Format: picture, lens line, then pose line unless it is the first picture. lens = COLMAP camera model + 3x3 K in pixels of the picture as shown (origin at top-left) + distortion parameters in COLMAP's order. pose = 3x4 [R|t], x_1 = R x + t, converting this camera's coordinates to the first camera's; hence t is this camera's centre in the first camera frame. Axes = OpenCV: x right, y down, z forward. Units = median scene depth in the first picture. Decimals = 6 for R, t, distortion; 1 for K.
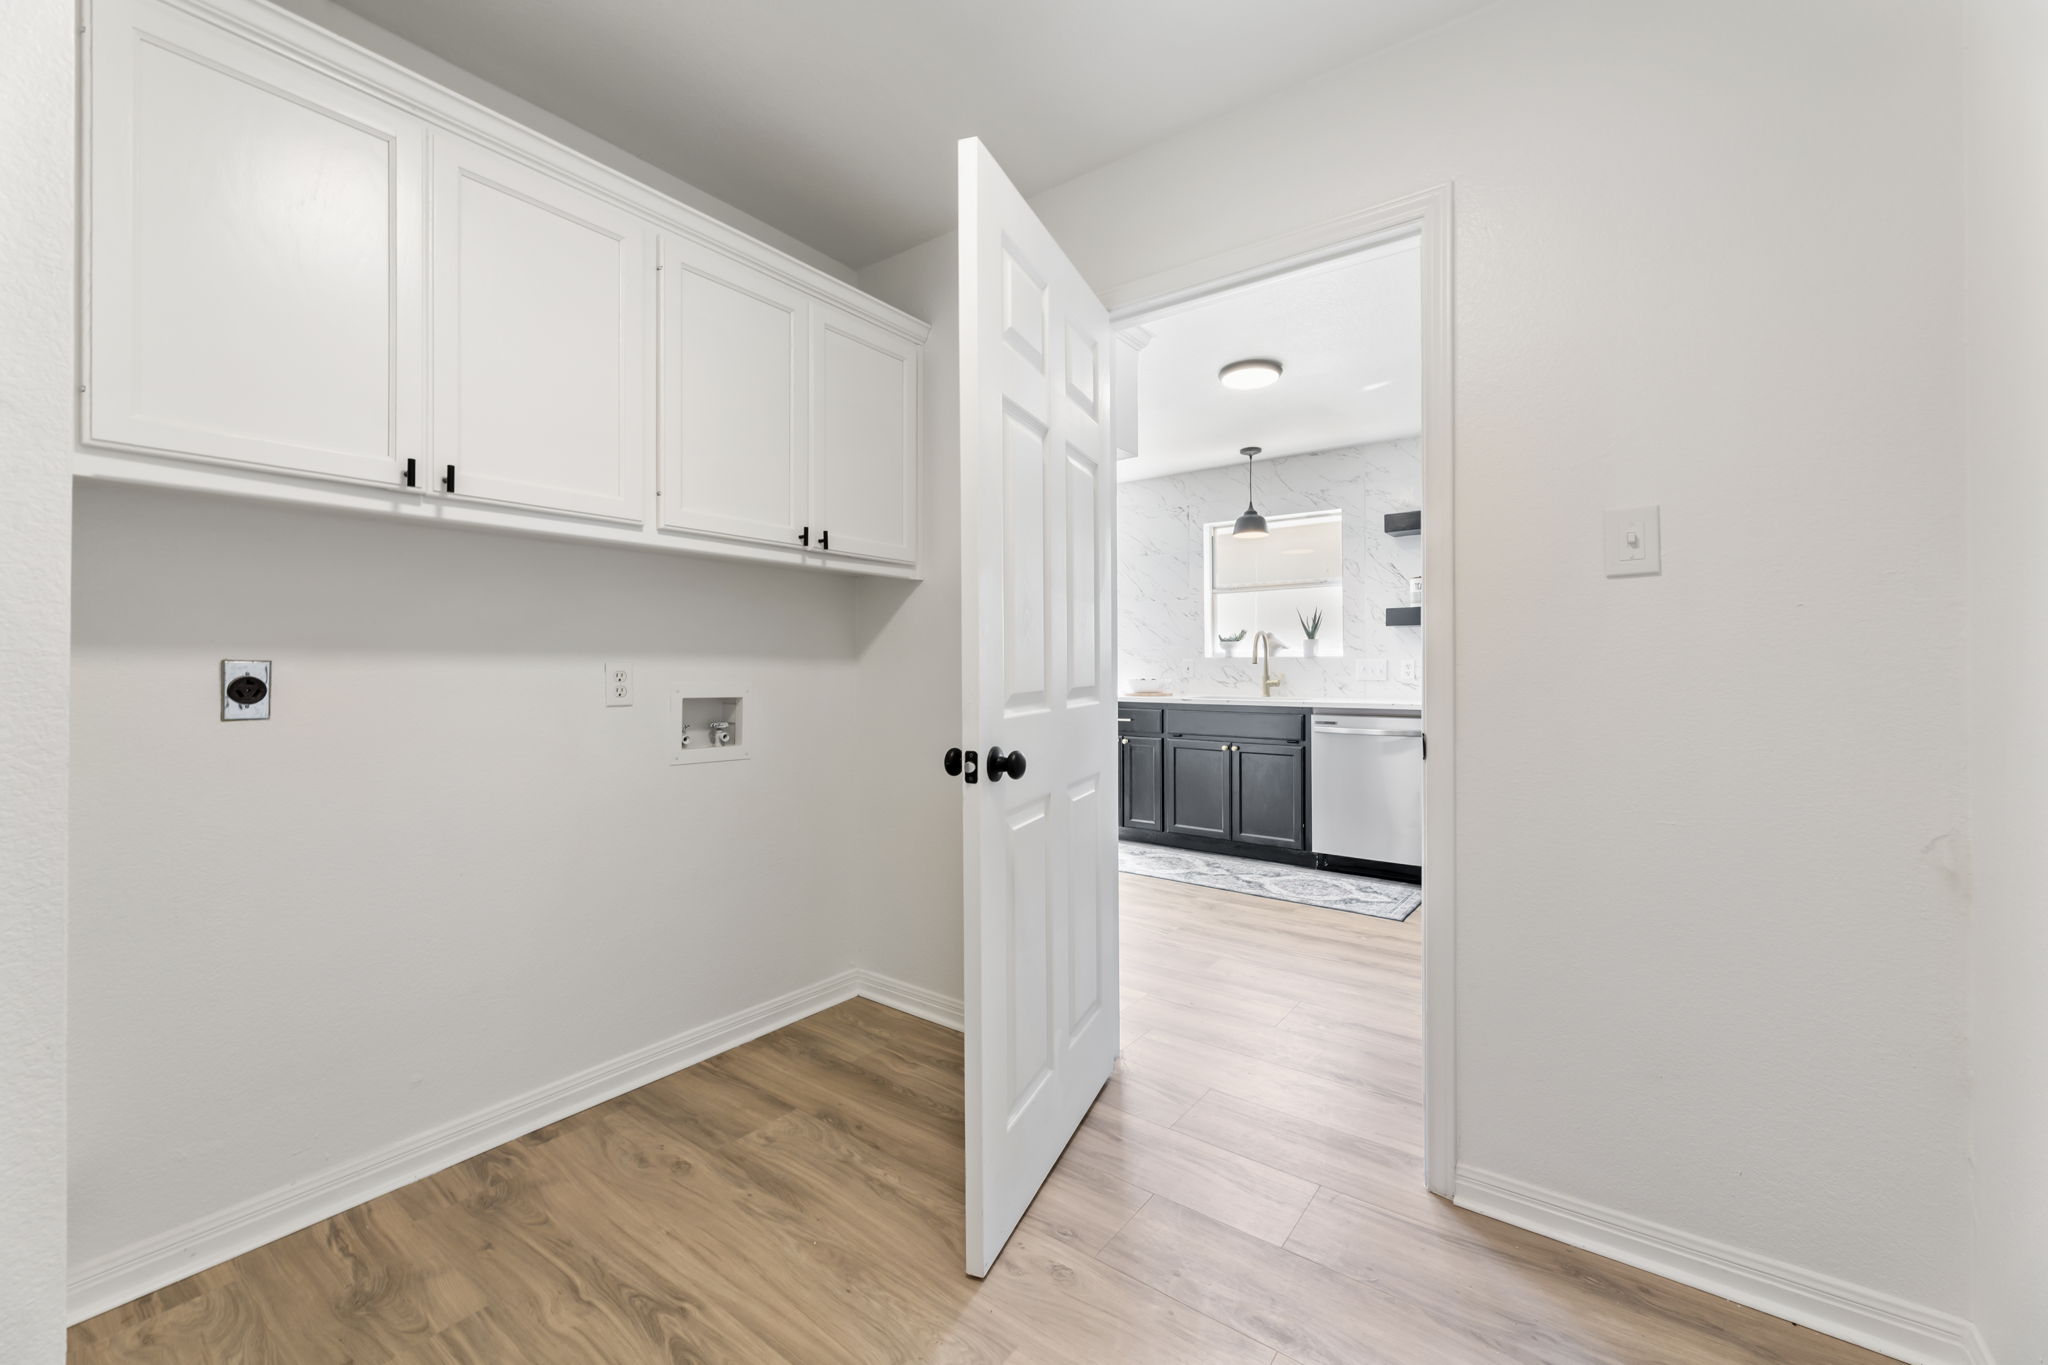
lens RADIAL K [[828.7, 0, 1022.9], [0, 828.7, 668.8], [0, 0, 1]] dist [0.001659, 0.000156]
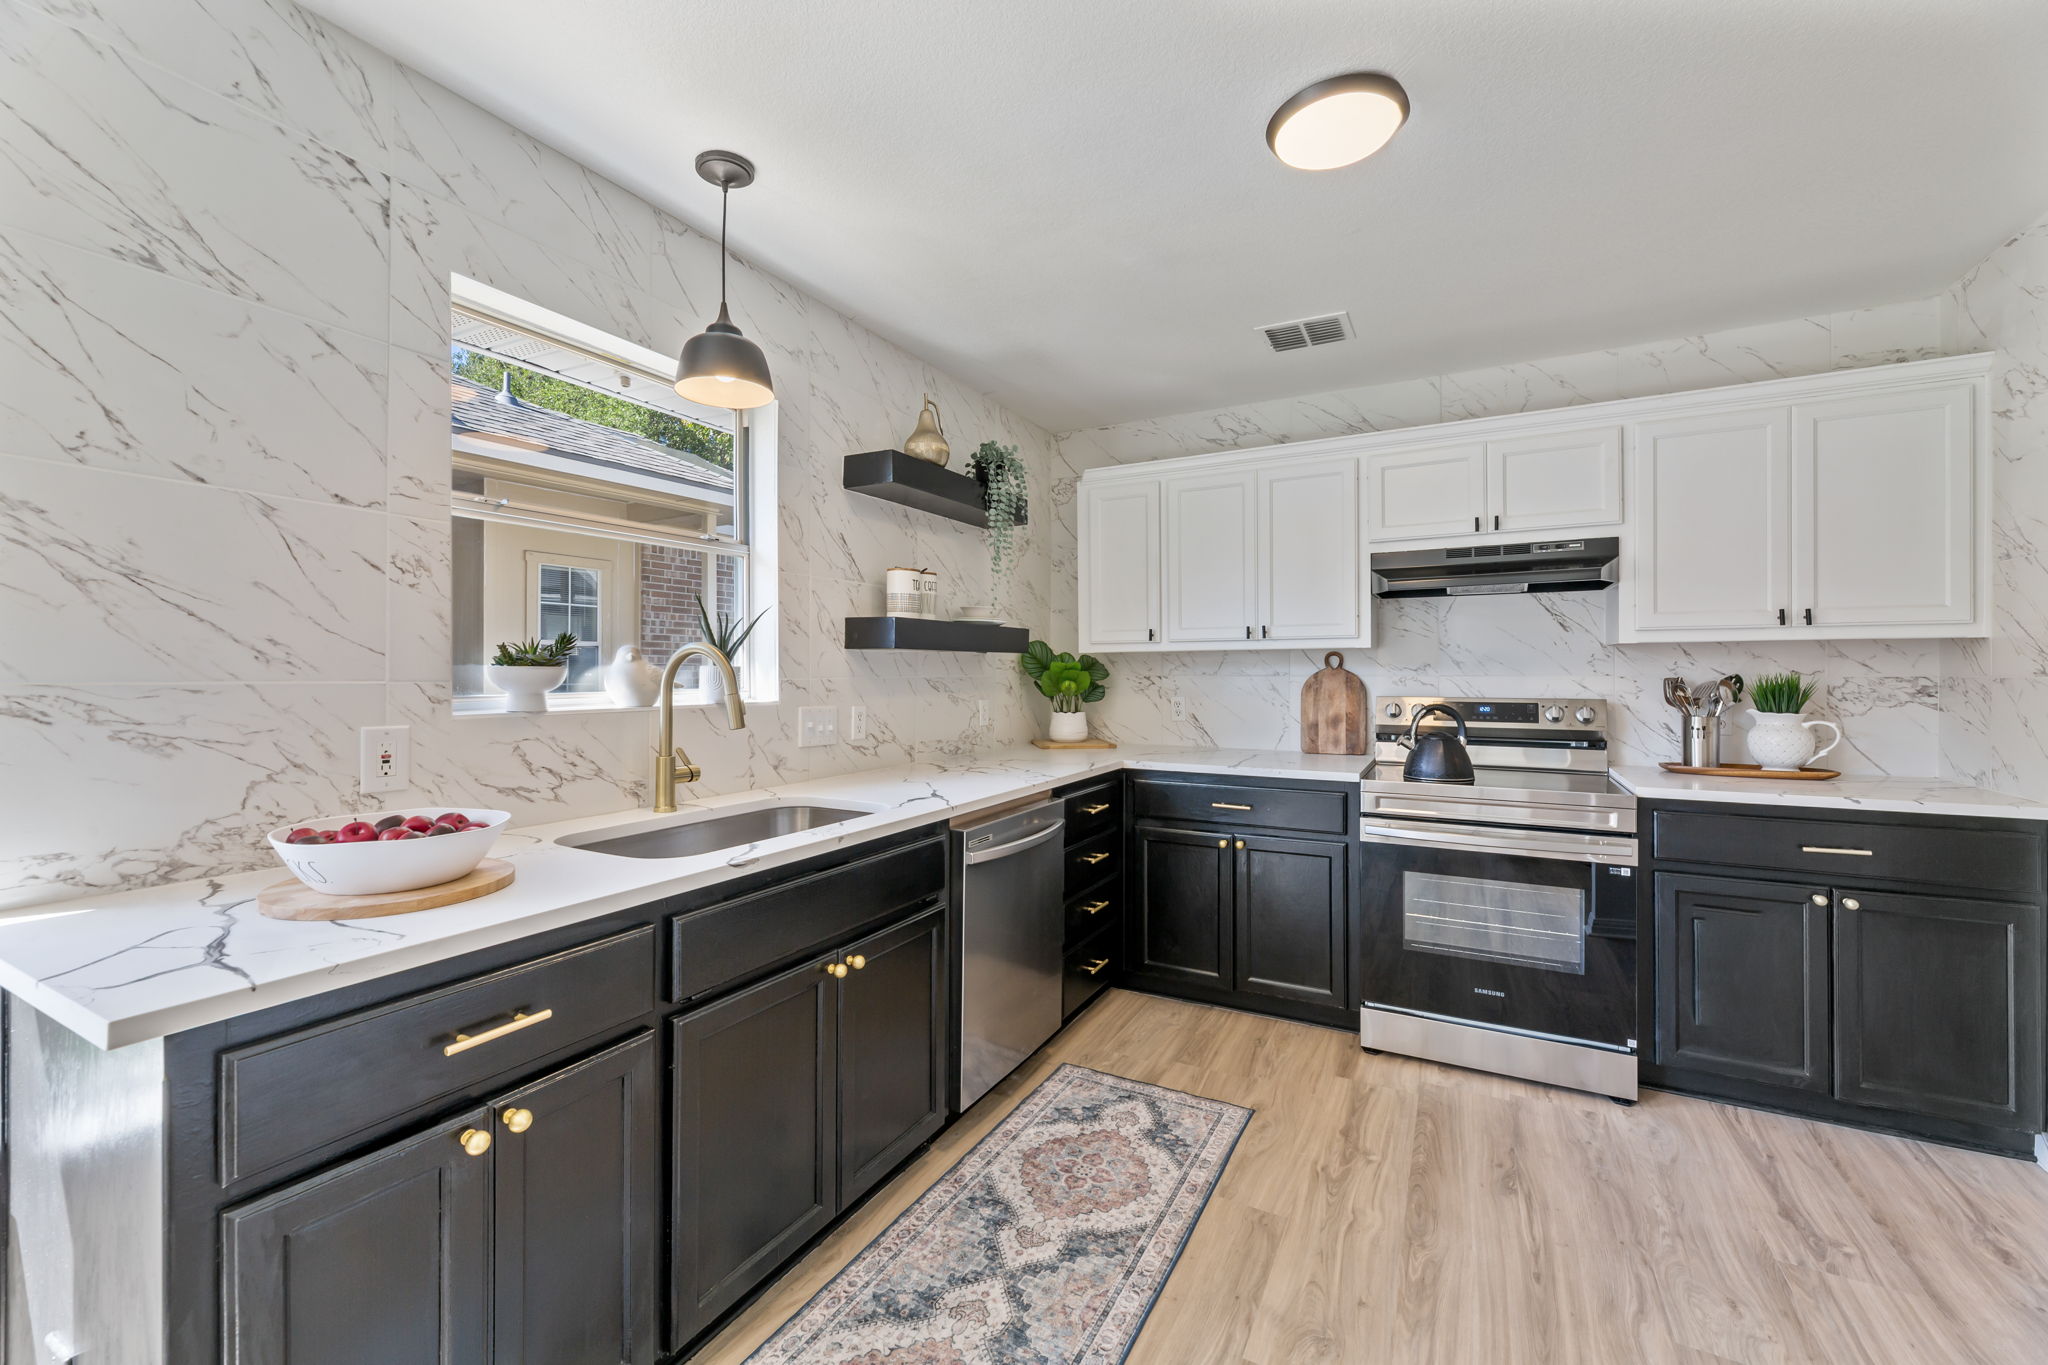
lens RADIAL K [[828.7, 0, 1022.9], [0, 828.7, 668.8], [0, 0, 1]] dist [0.001659, 0.000156]
pose [[-0.147724, 0.006775, 0.989005, -0.118479], [0.010217, 0.999934, -0.005324, -0.030247], [-0.988976, 0.009318, -0.147783, 0.926467]]
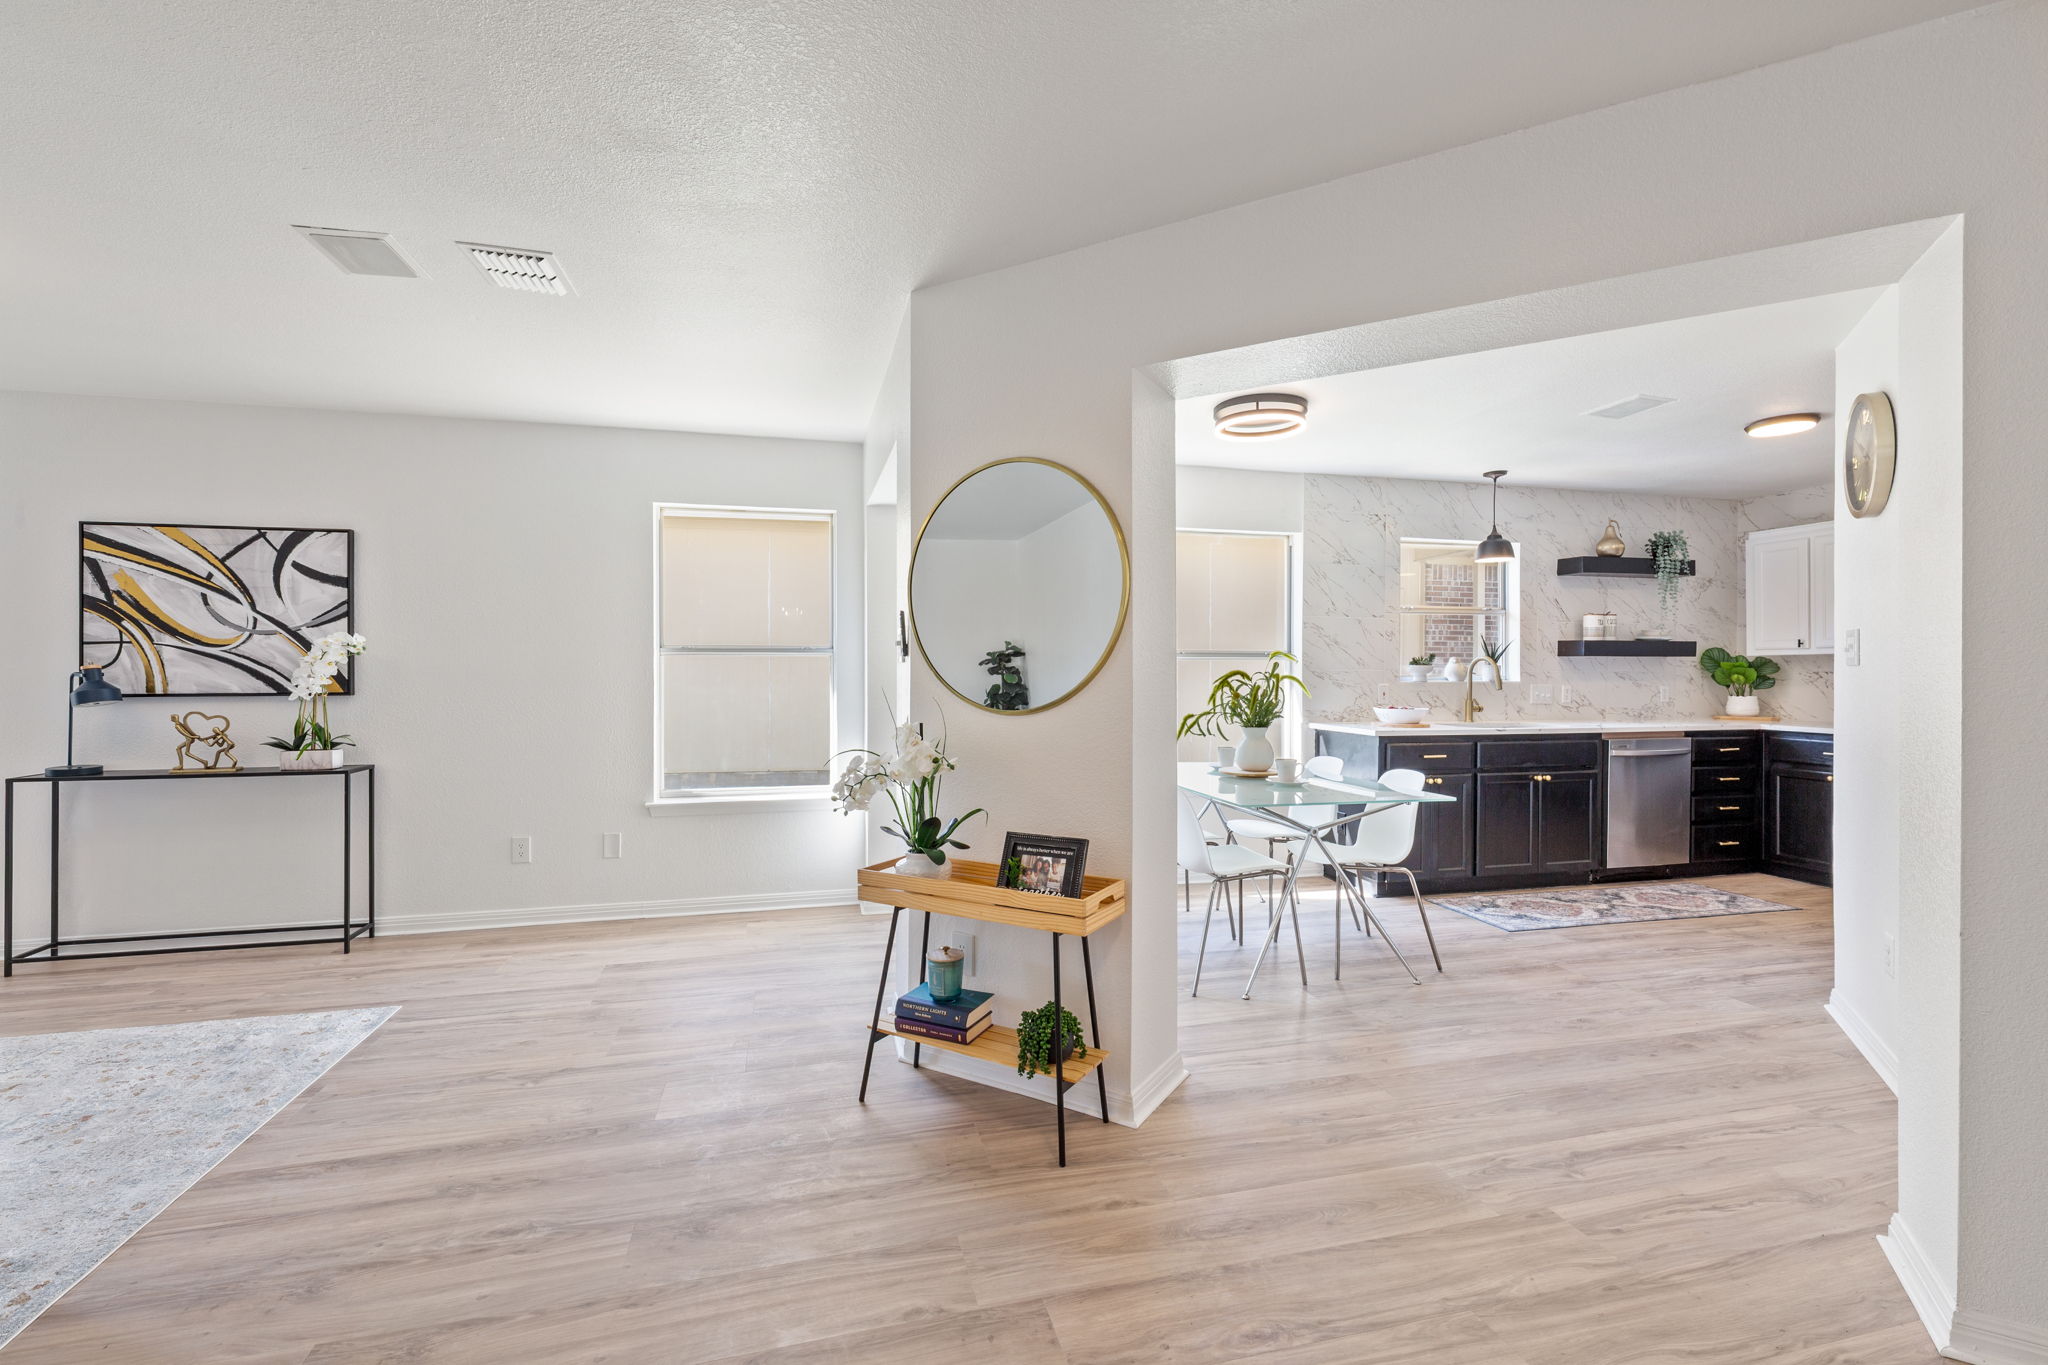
lens RADIAL K [[890.6, 0, 1032.0], [0, 890.6, 675.5], [0, 0, 1]] dist [-0.001202, -0.000192]
pose [[0.623497, 0.001238, 0.781825, -0.894302], [0.003270, 0.999986, -0.004191, -0.019909], [-0.781819, 0.005169, 0.623484, 0.774741]]
